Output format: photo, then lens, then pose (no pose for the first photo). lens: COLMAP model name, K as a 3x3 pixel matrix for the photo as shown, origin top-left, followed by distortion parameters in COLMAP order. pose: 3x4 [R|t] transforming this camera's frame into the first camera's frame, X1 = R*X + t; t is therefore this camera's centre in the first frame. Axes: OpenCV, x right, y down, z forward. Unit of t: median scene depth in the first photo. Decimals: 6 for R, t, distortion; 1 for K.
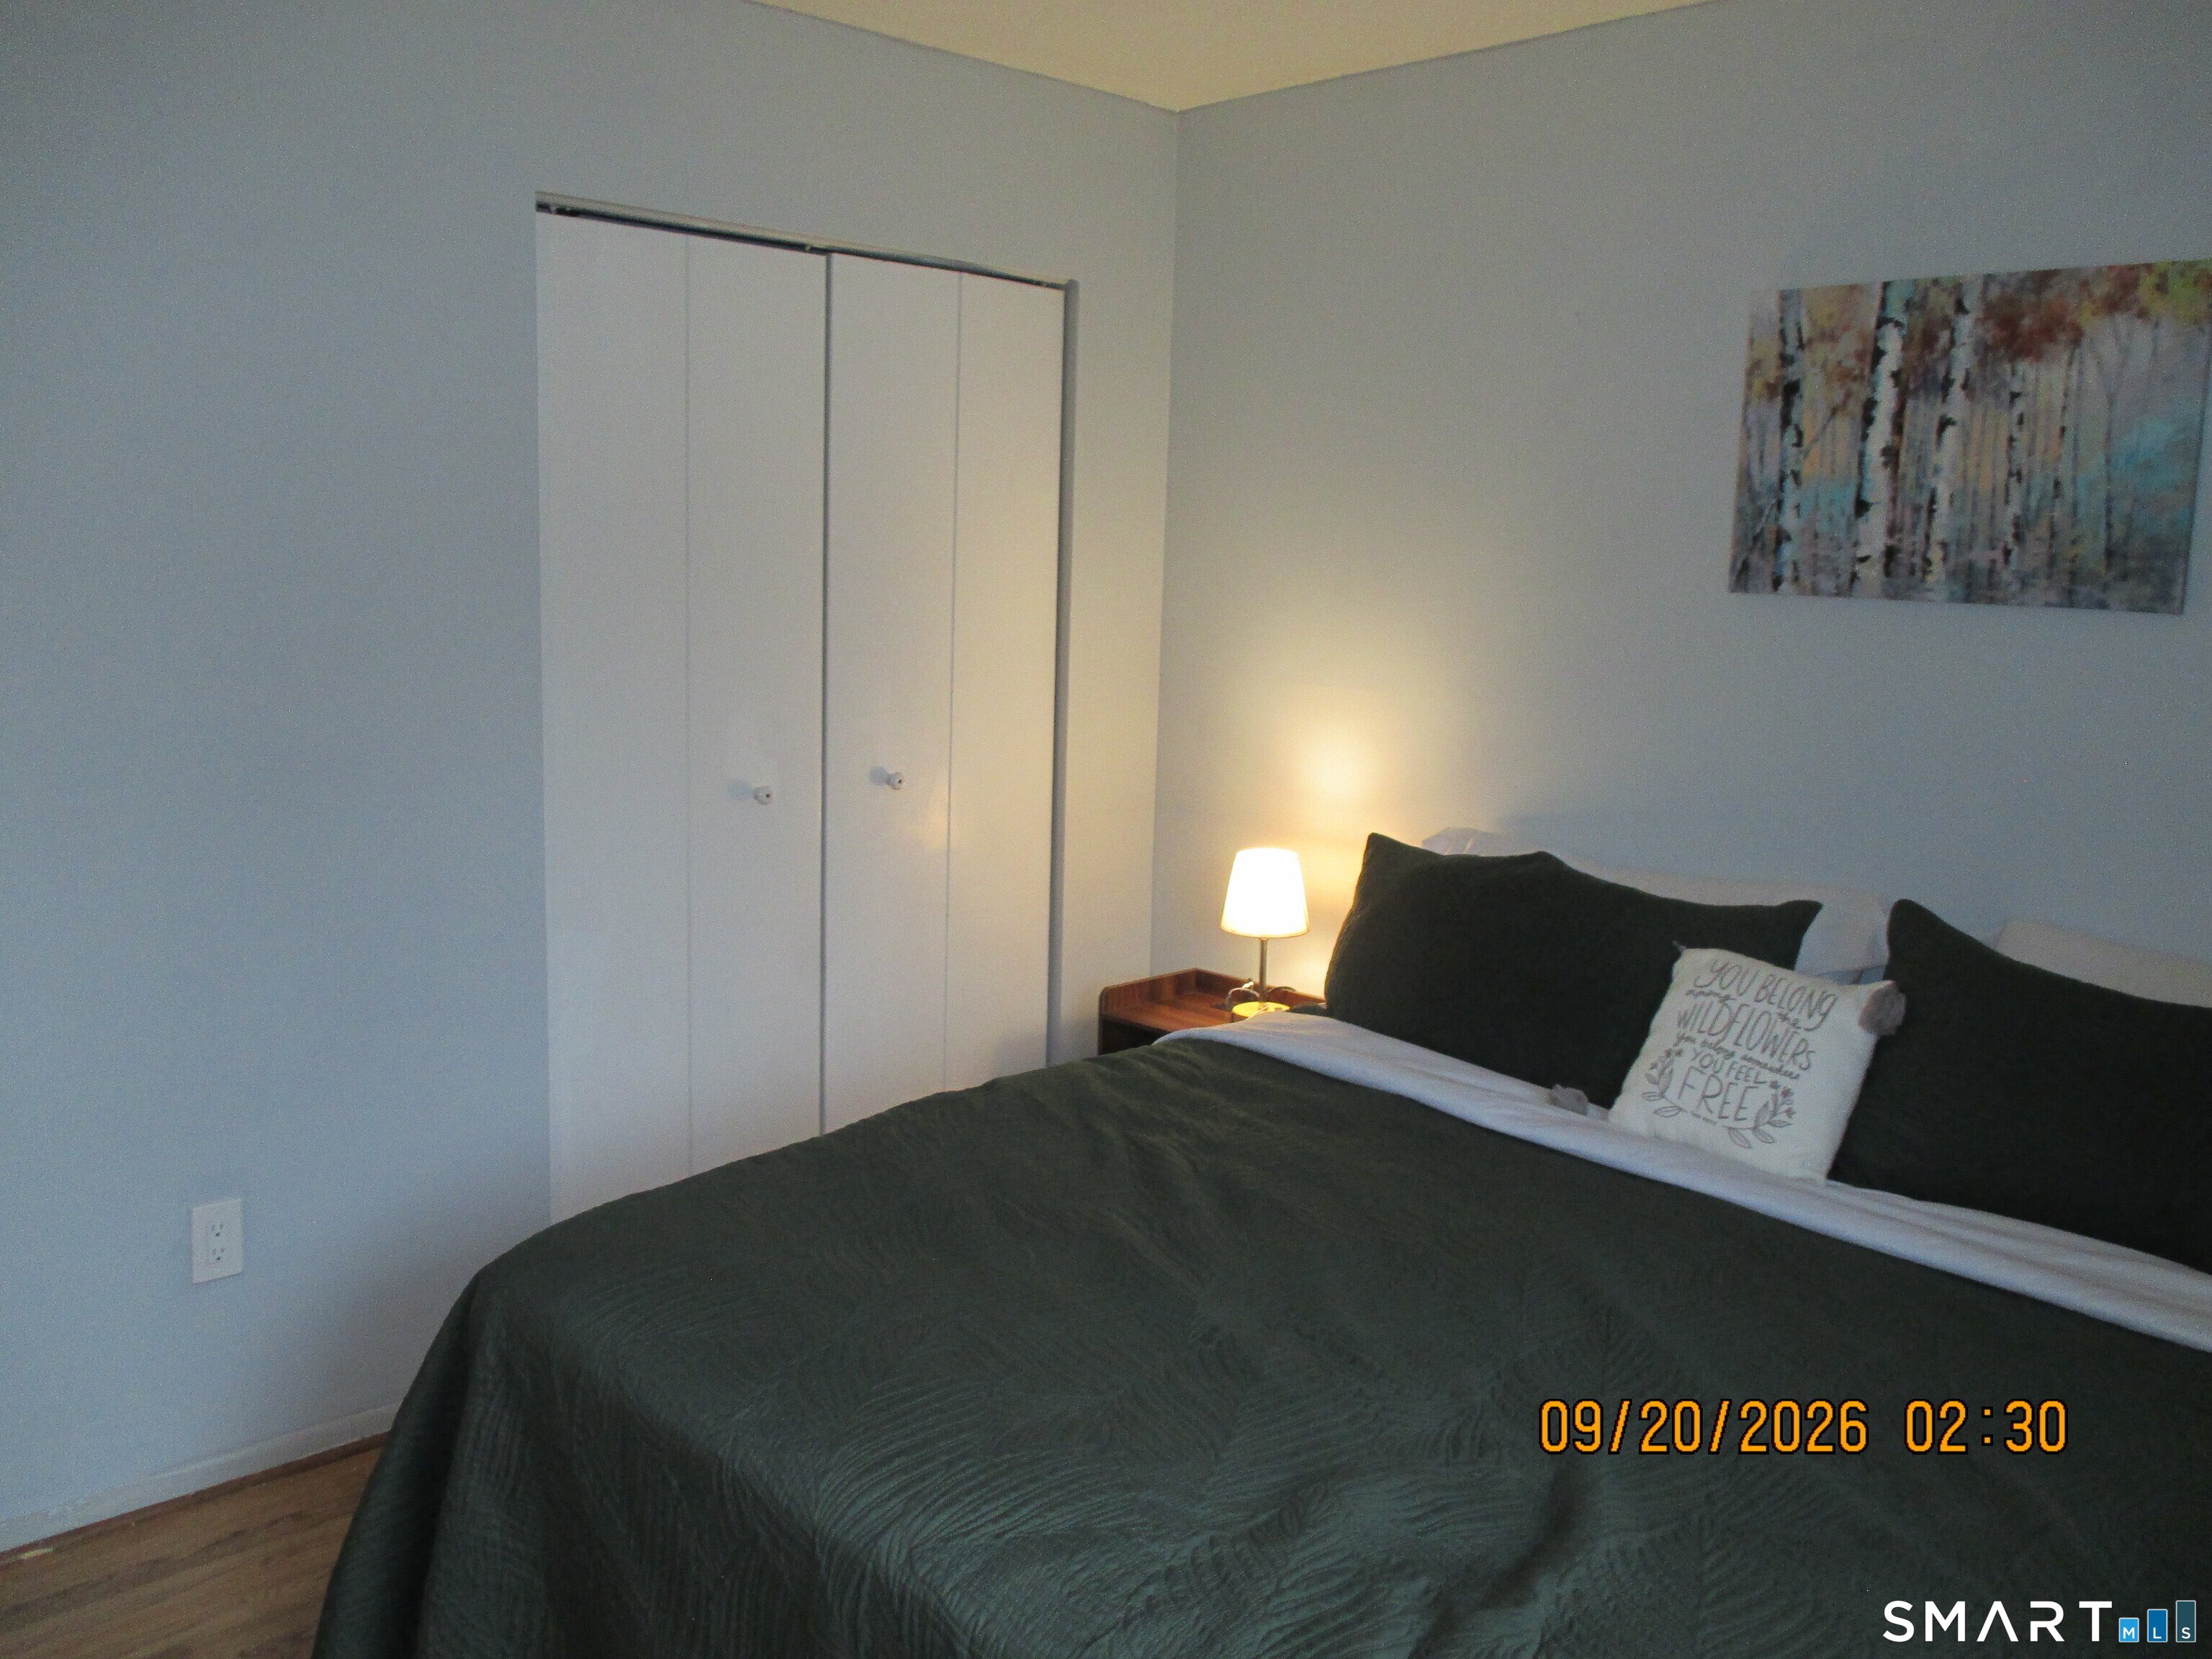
lens RADIAL K [[1825.0, 0, 1107.3], [0, 1825.0, 819.8], [0, 0, 1]] dist [-0.014561, -0.012624]
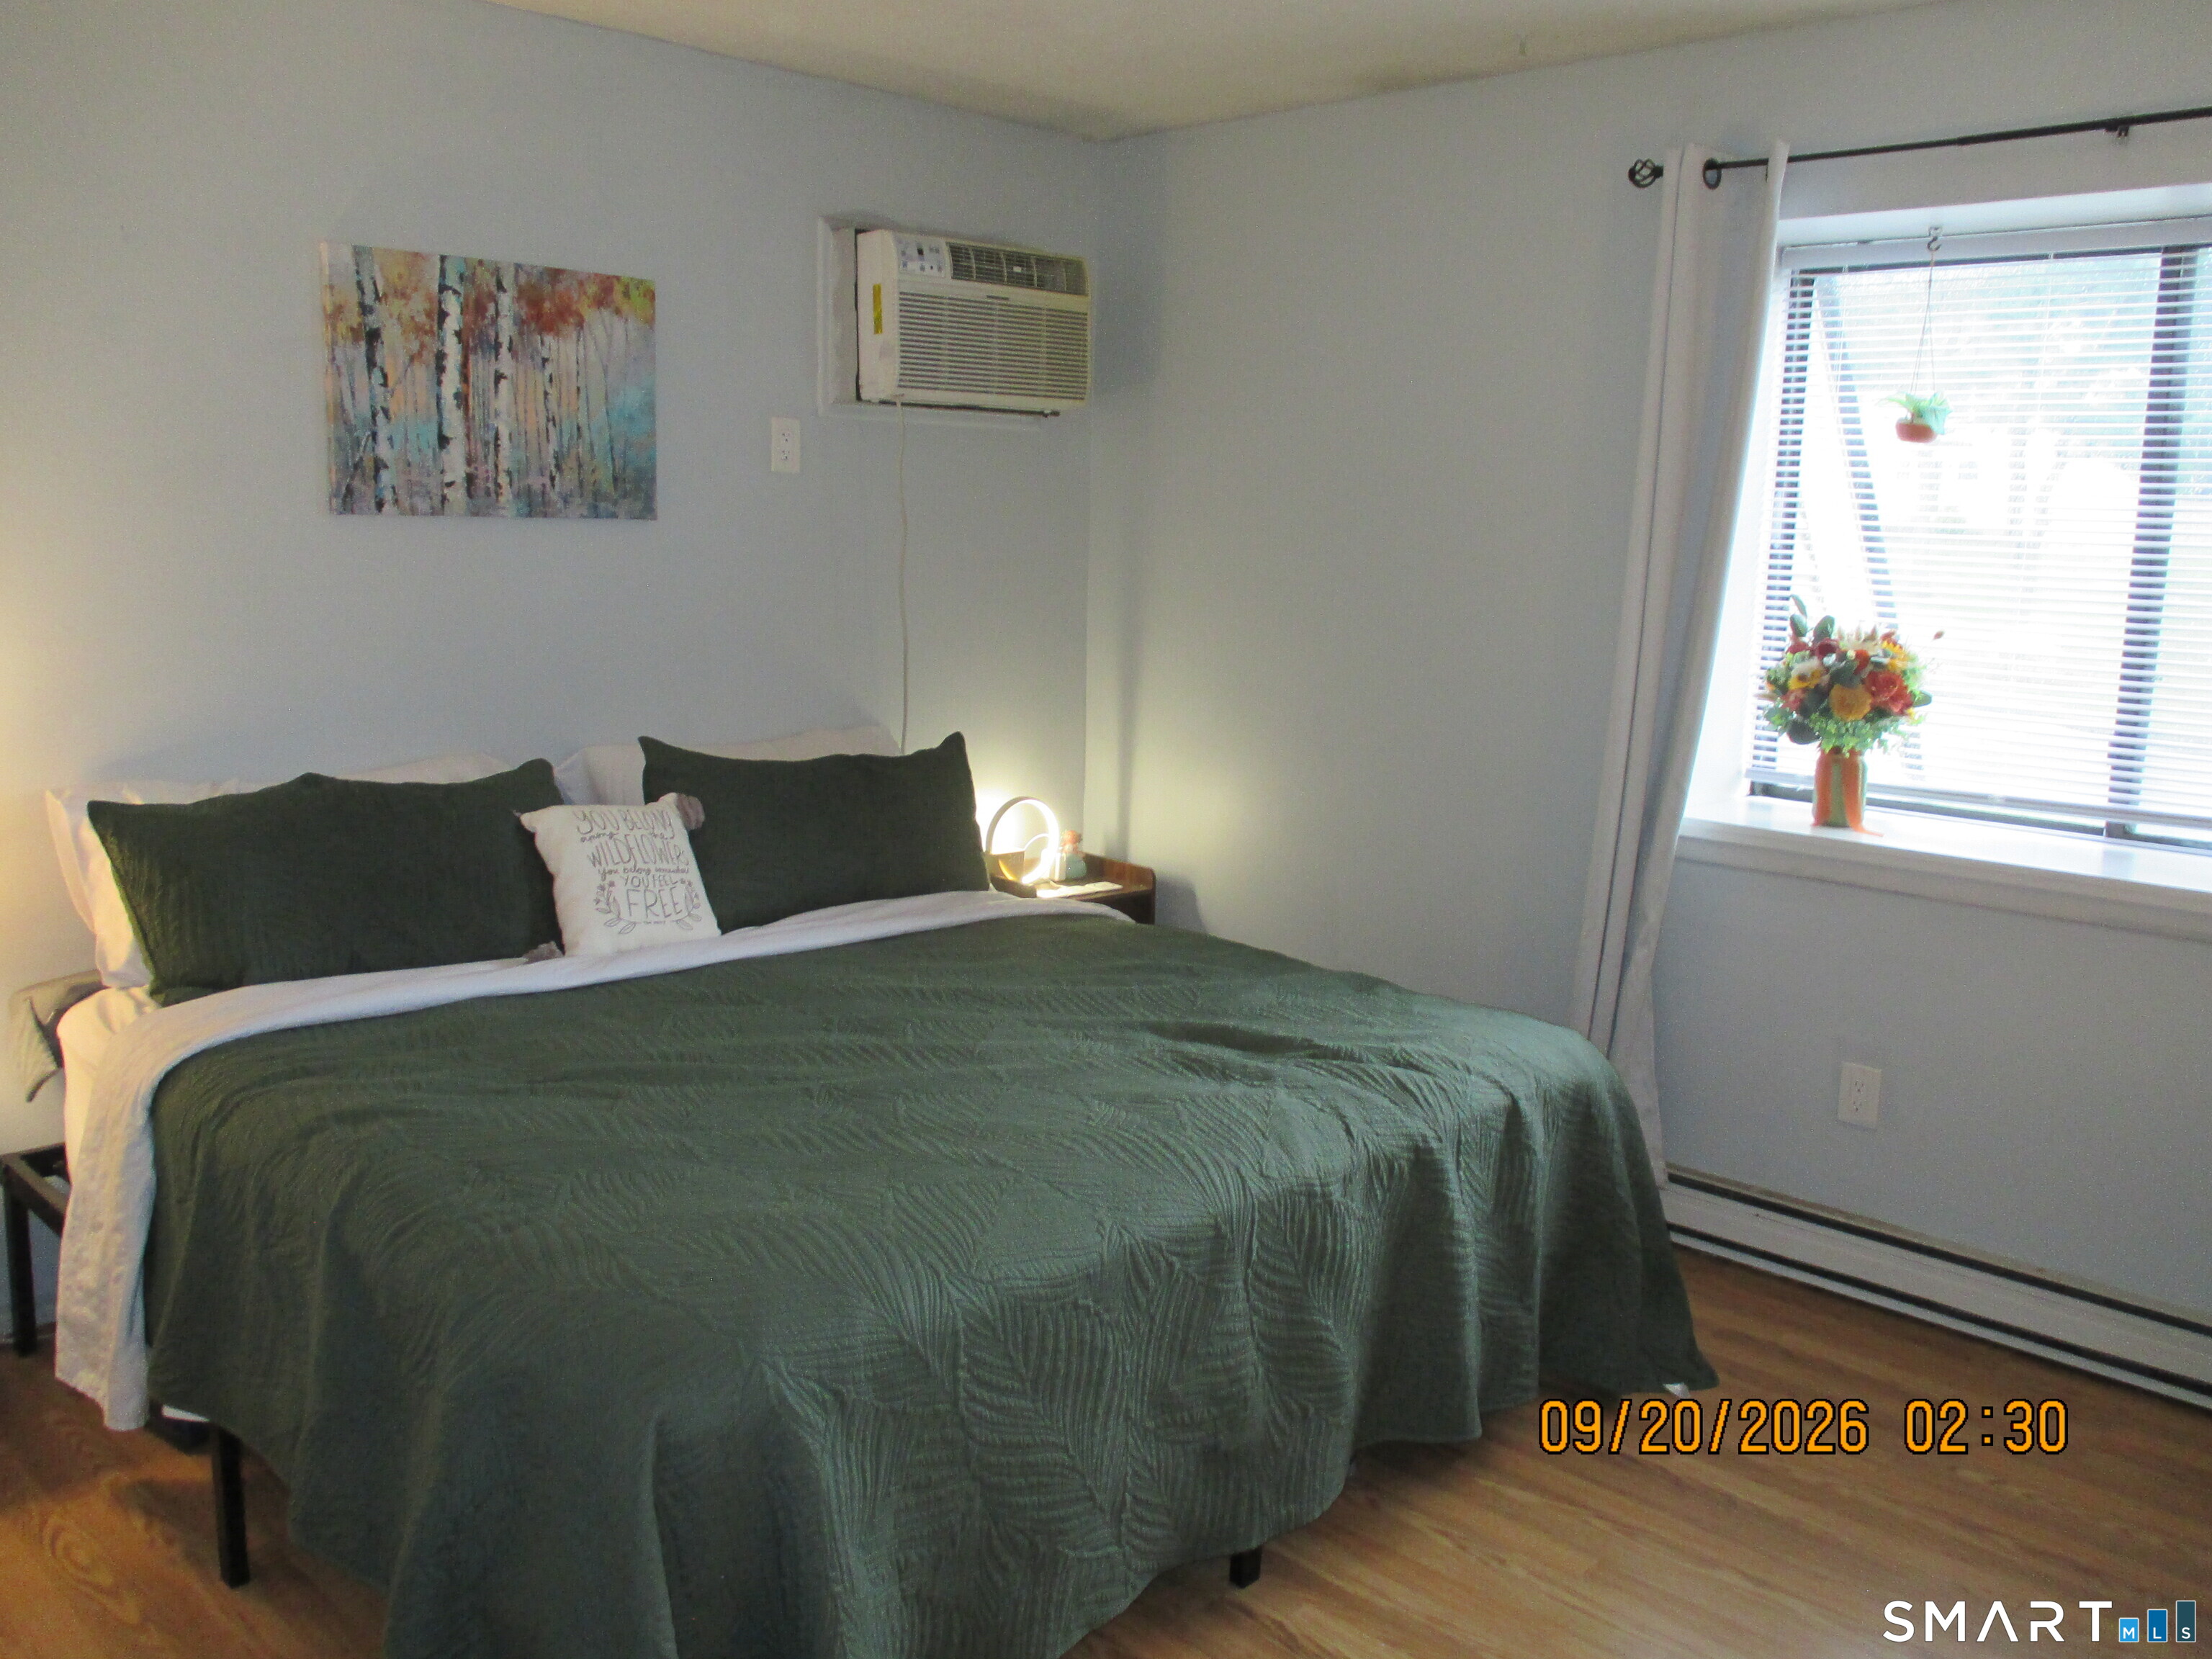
lens RADIAL K [[1825.0, 0, 1105.9], [0, 1825.0, 837.8], [0, 0, 1]] dist [-0.014561, -0.012624]
pose [[-0.004808, -0.207726, 0.978175, -0.859351], [0.124572, 0.970442, 0.206696, -0.114370], [-0.992199, 0.122847, 0.021211, 0.585944]]
